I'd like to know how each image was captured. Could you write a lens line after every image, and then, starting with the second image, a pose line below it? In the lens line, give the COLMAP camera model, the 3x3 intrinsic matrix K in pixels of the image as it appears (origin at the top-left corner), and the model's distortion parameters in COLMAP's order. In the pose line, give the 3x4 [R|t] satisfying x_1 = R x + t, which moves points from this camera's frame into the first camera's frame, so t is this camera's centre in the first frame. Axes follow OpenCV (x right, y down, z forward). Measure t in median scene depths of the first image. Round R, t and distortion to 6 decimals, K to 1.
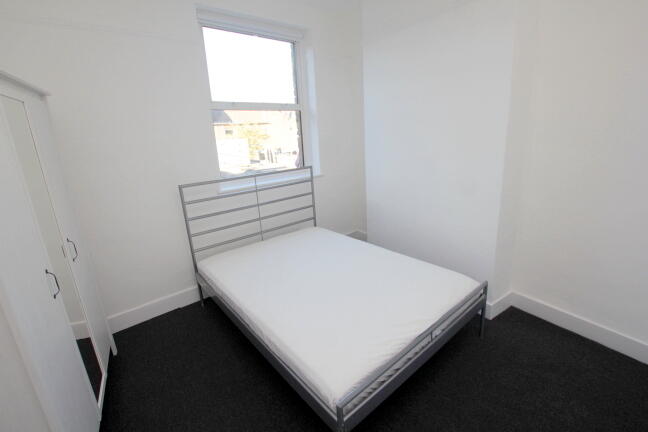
lens RADIAL K [[306.6, 0, 324.0], [0, 306.6, 216.0], [0, 0, 1]] dist [-0.004949, -0.000907]
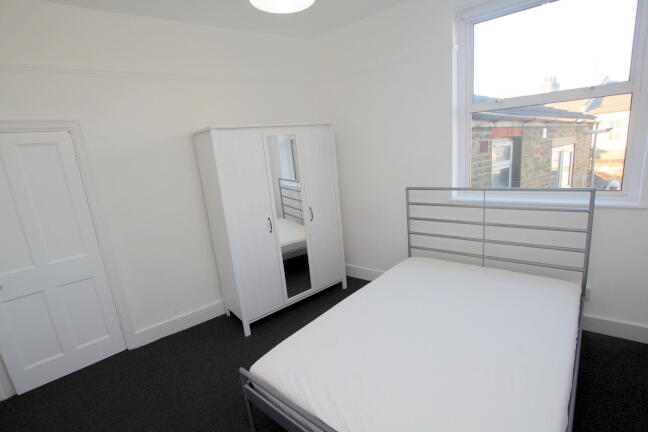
lens RADIAL K [[299.7, 0, 324.0], [0, 299.7, 216.0], [0, 0, 1]] dist [0.001013, -0.000021]
pose [[0.196017, 0.241185, -0.950477, 0.484627], [-0.193695, 0.959707, 0.203582, -0.142161], [0.961280, 0.144197, 0.234835, 0.391930]]
